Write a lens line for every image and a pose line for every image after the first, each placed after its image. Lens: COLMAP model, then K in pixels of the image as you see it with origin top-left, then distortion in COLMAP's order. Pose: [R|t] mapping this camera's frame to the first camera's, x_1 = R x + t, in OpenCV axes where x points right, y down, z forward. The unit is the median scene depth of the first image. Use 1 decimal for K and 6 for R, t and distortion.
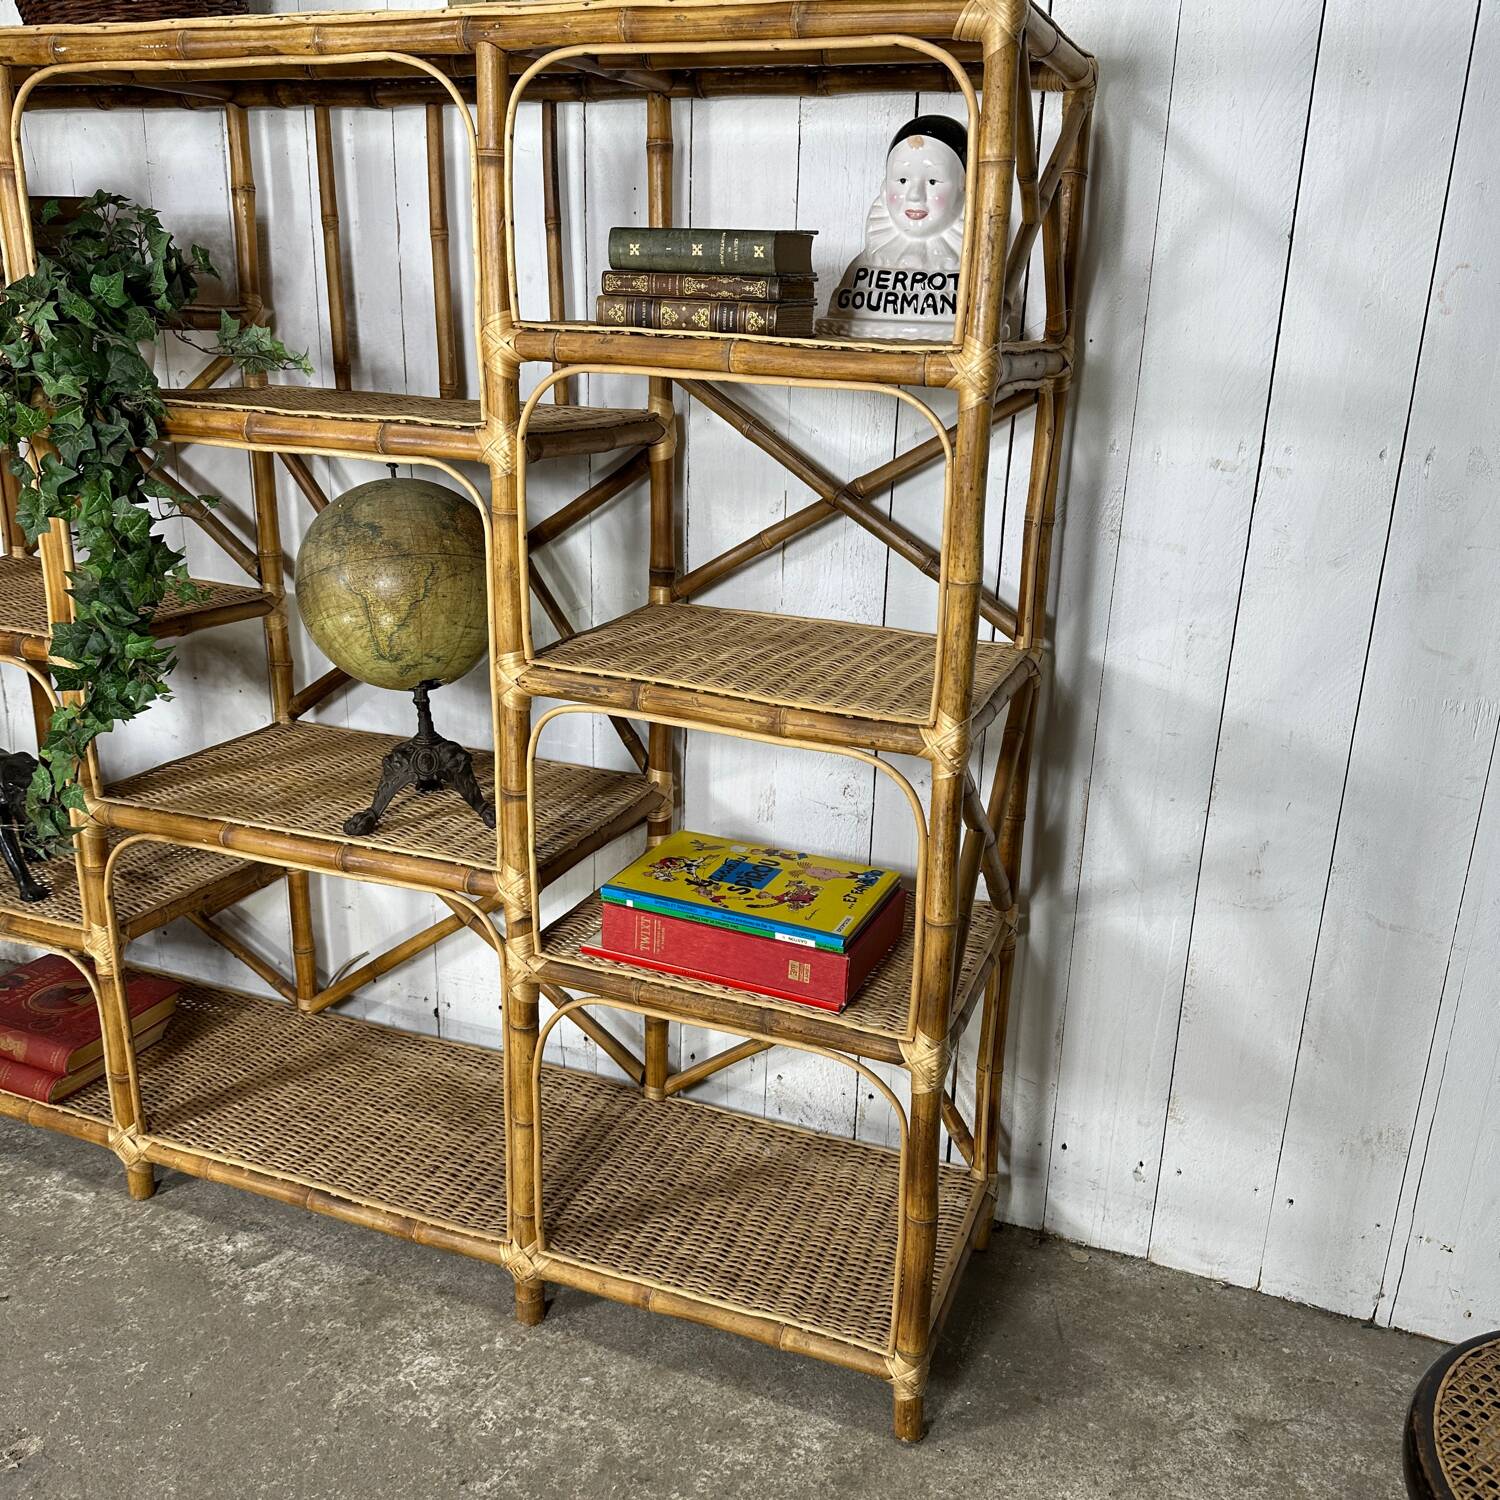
lens RADIAL K [[1391.0, 0, 749.8], [0, 1391.0, 760.6], [0, 0, 1]] dist [0.179930, -0.381576]
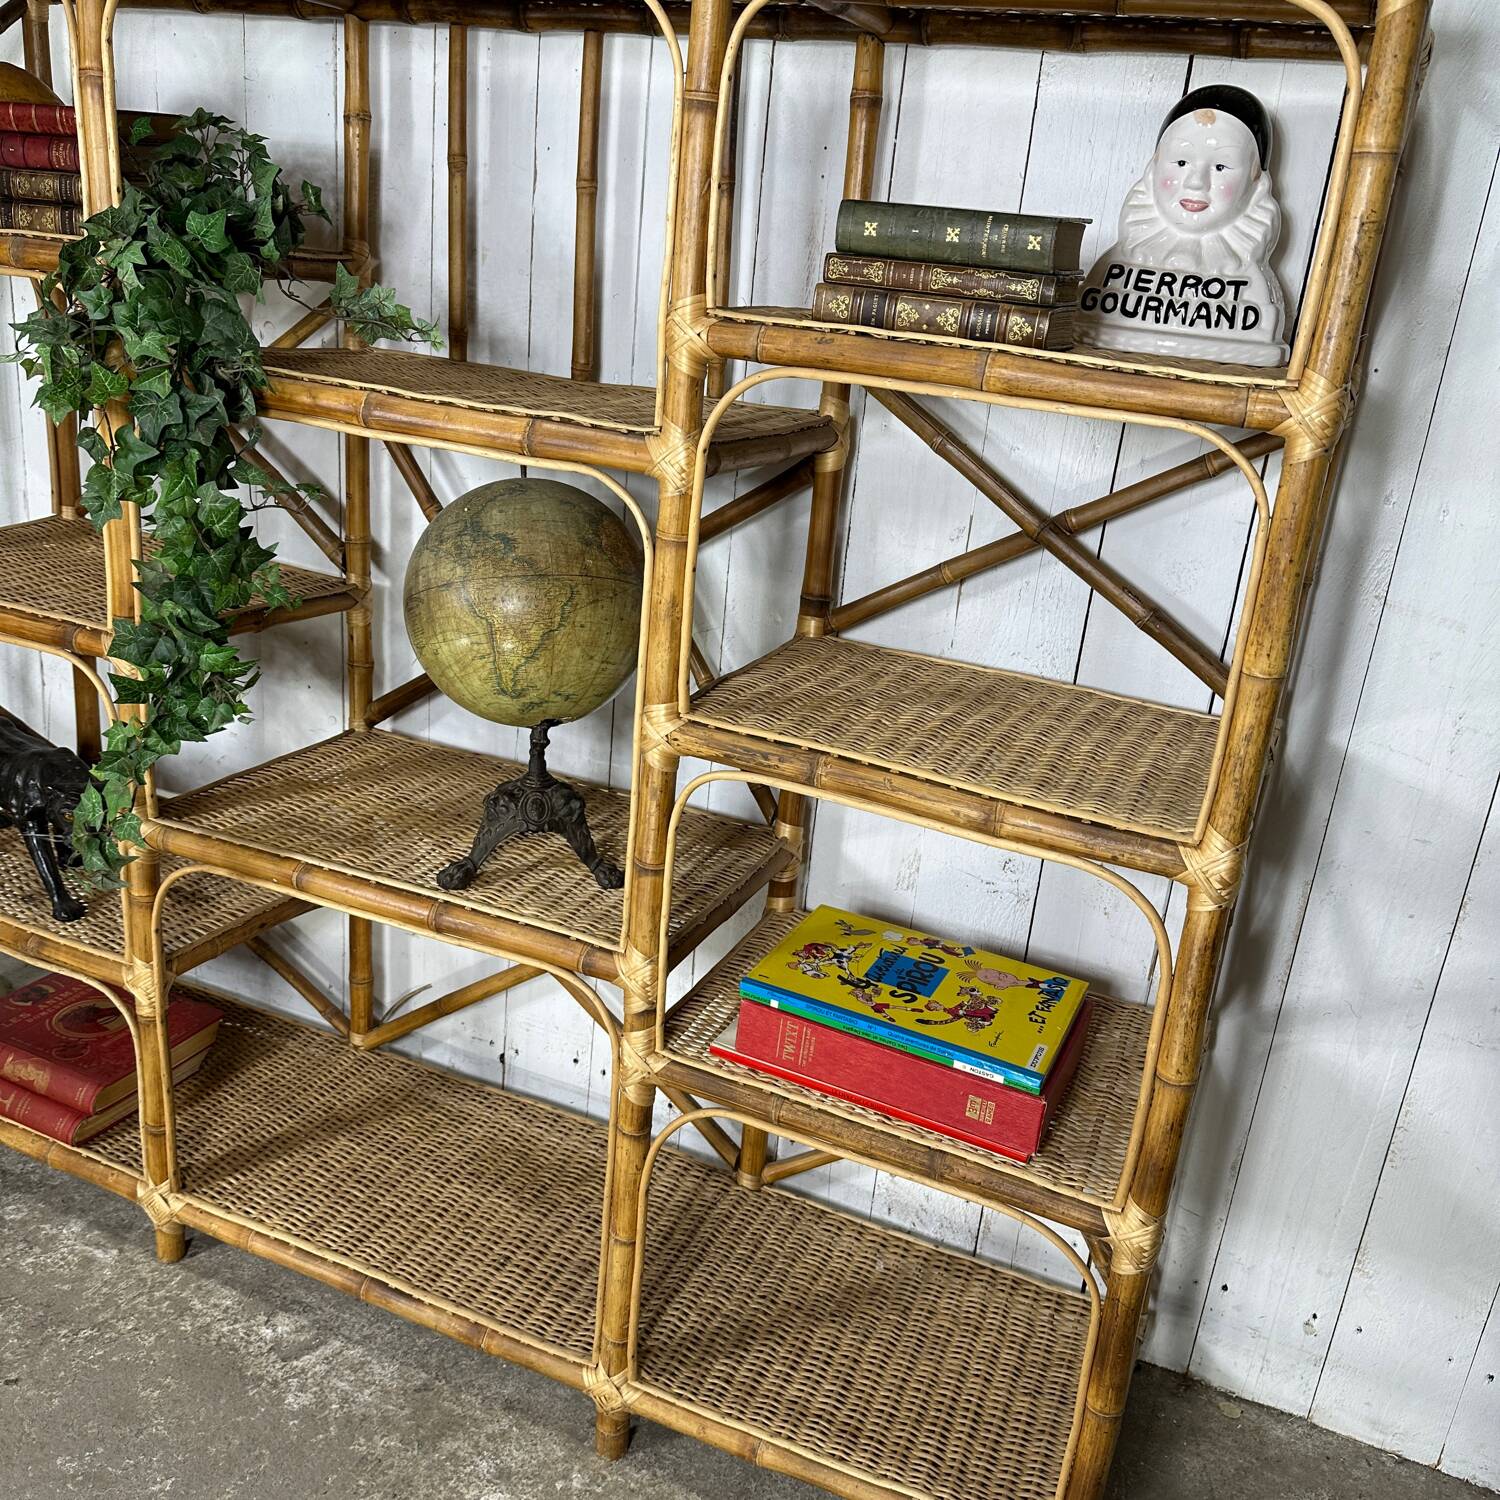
lens RADIAL K [[1392.8, 0, 747.7], [0, 1392.8, 764.3], [0, 0, 1]] dist [0.174885, -0.371806]
pose [[0.997500, 0.070399, -0.006186, -0.100971], [-0.070177, 0.997059, 0.030793, -0.063094], [0.008336, -0.030282, 0.999507, 0.150087]]
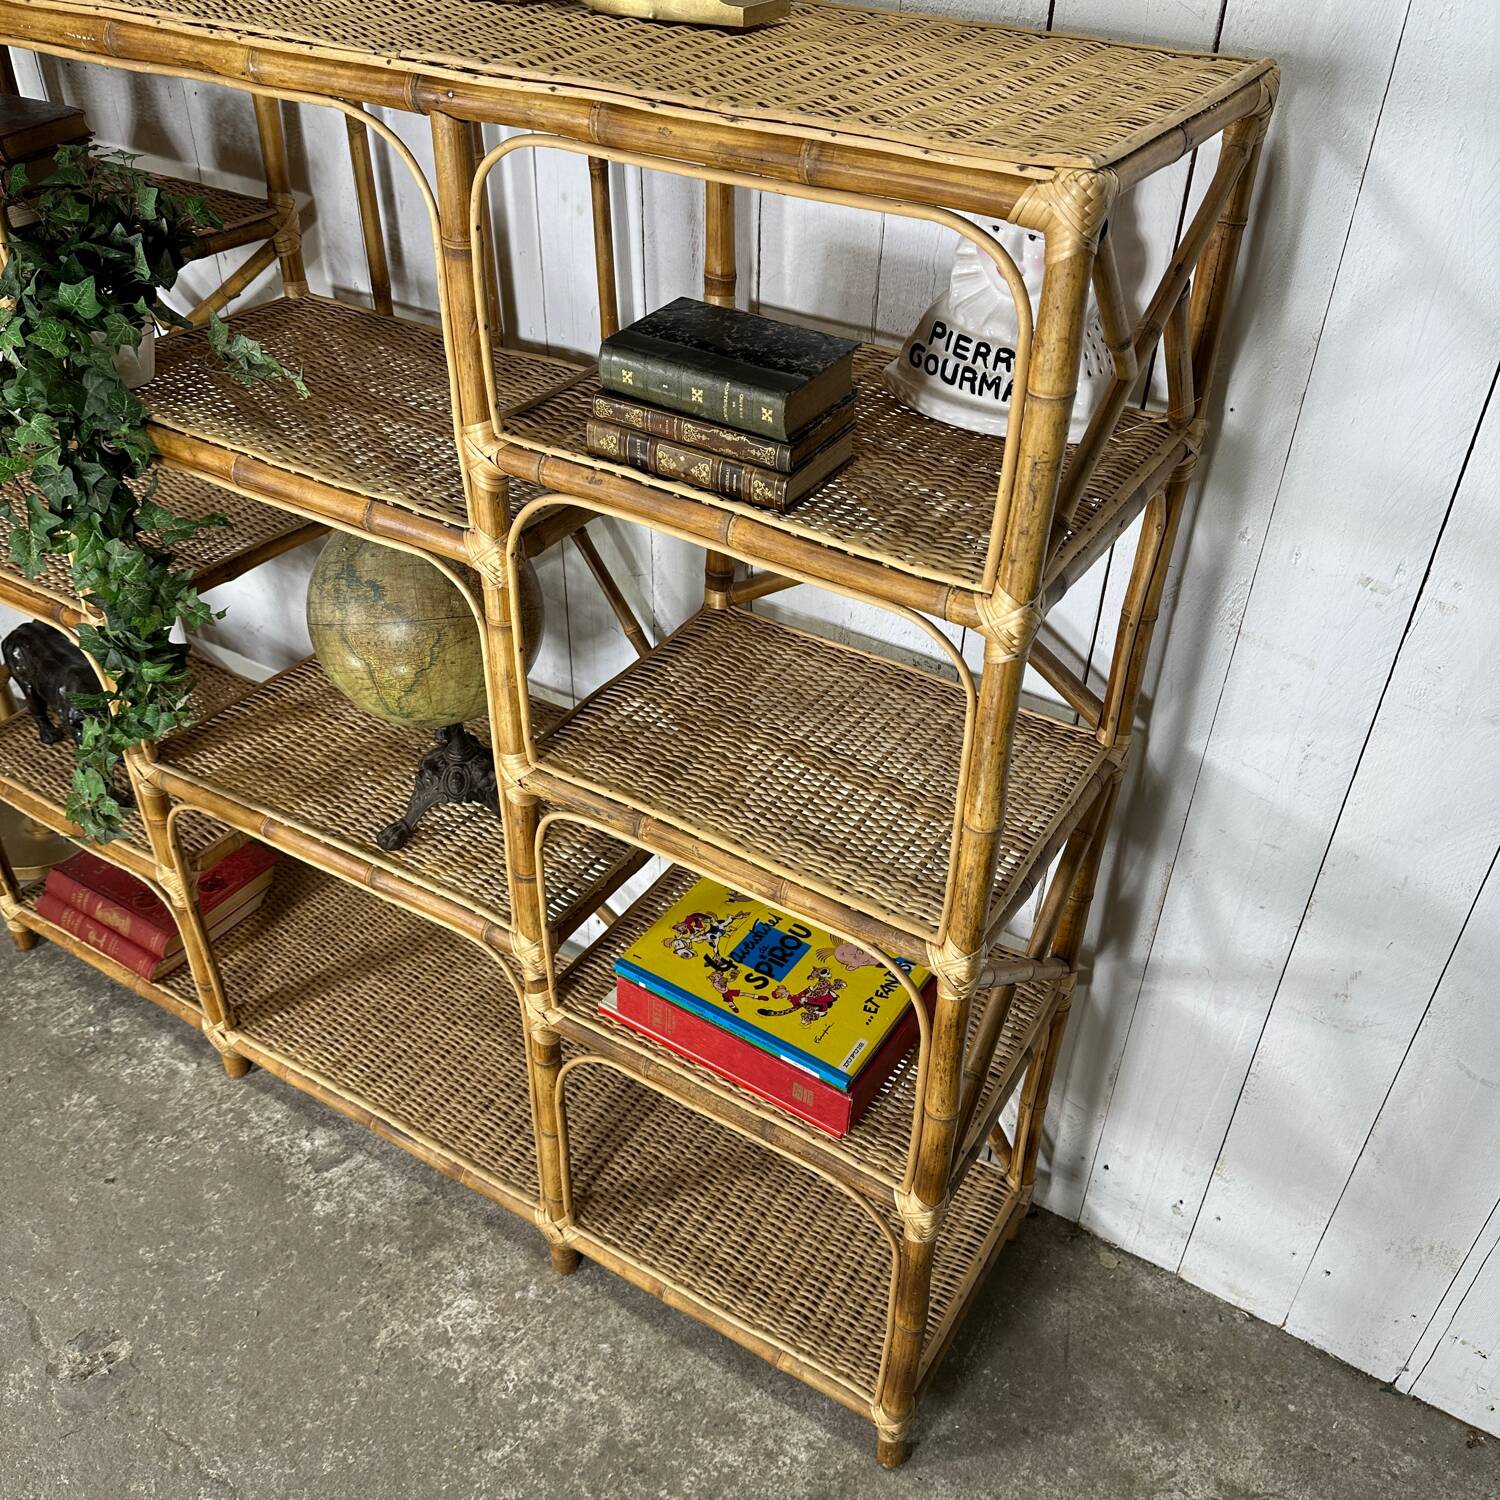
lens RADIAL K [[1401.4, 0, 743.2], [0, 1401.4, 767.6], [0, 0, 1]] dist [0.151059, -0.288500]
pose [[0.985092, 0.097849, -0.141493, 0.099648], [-0.047587, 0.945383, 0.322468, -0.336252], [0.165318, -0.310928, 0.935945, 0.139588]]
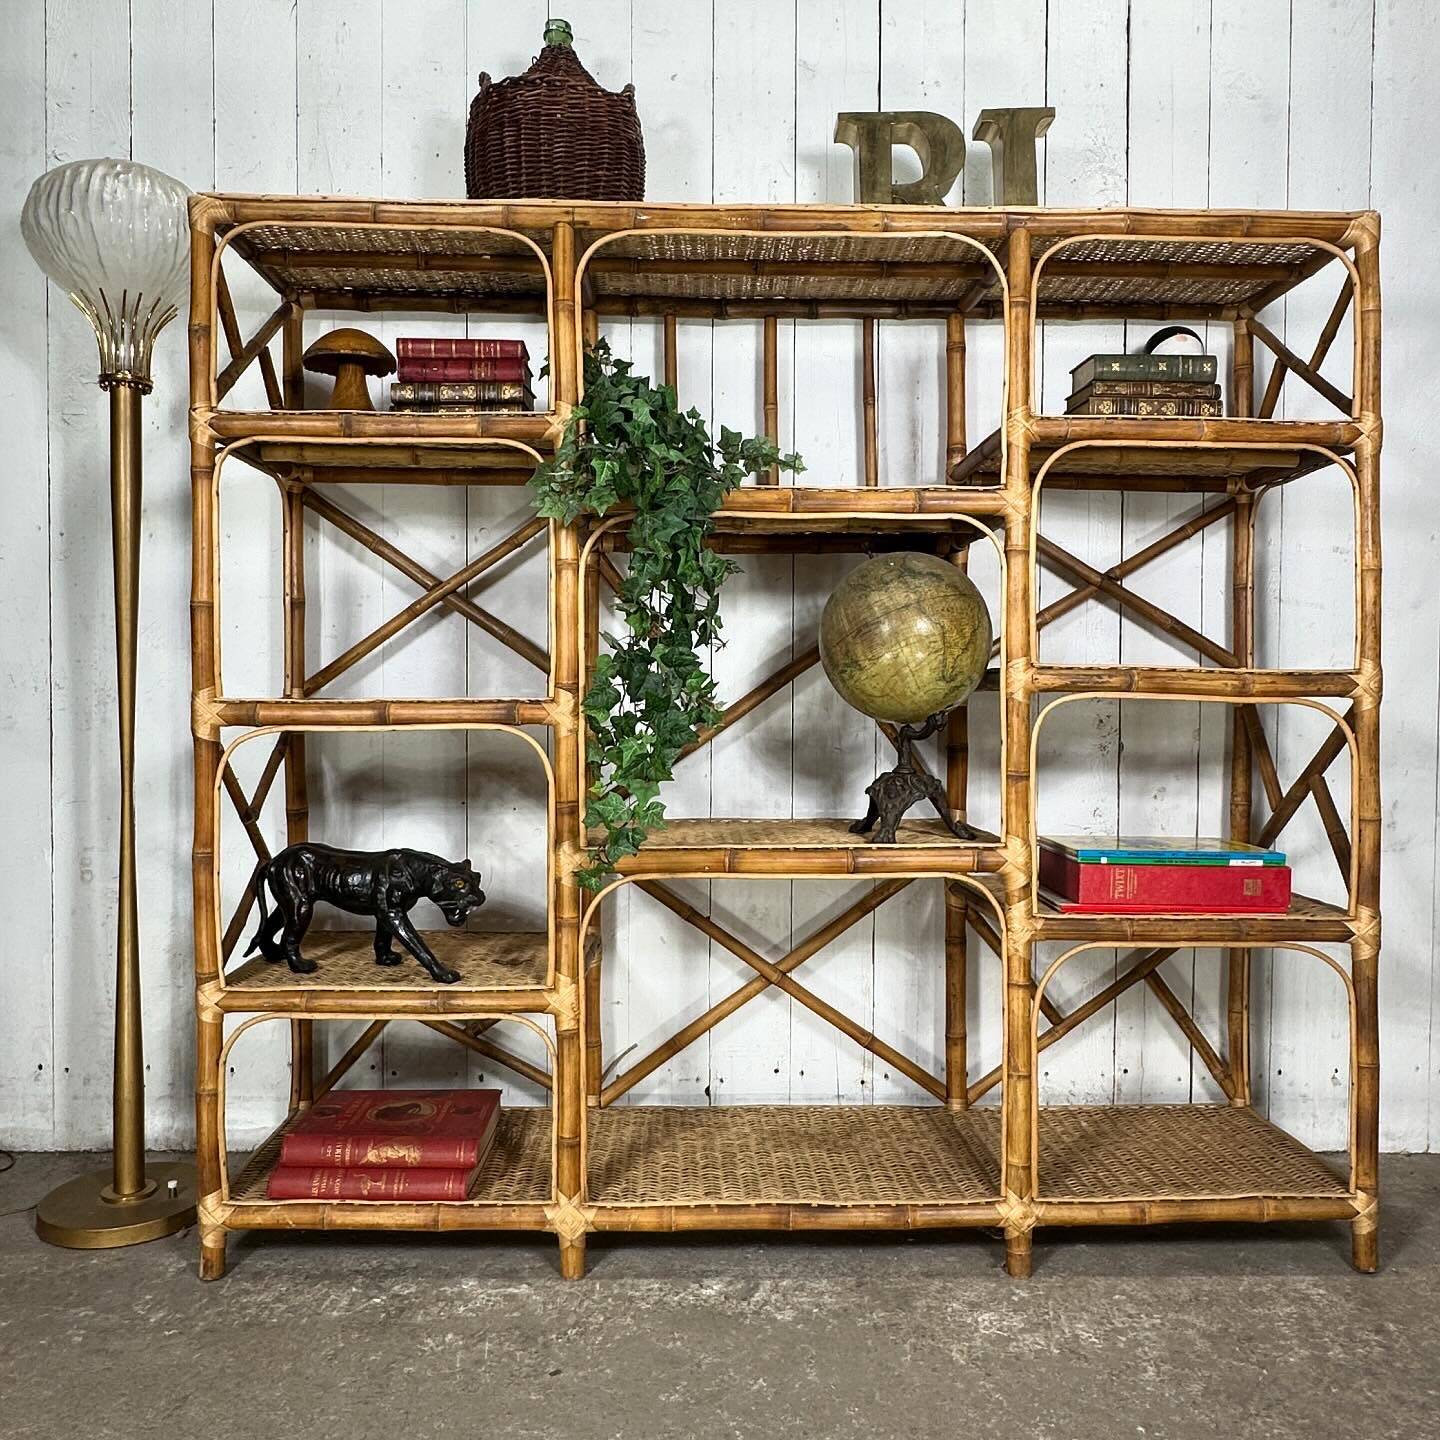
lens RADIAL K [[1202.1, 0, 702.3], [0, 1202.1, 720.3], [0, 0, 1]] dist [0.004337, -0.006224]
pose [[0.922856, -0.036188, 0.383442, -0.776196], [0.144223, 0.955610, -0.256924, 0.195061], [-0.357124, 0.292405, 0.887109, 0.131384]]
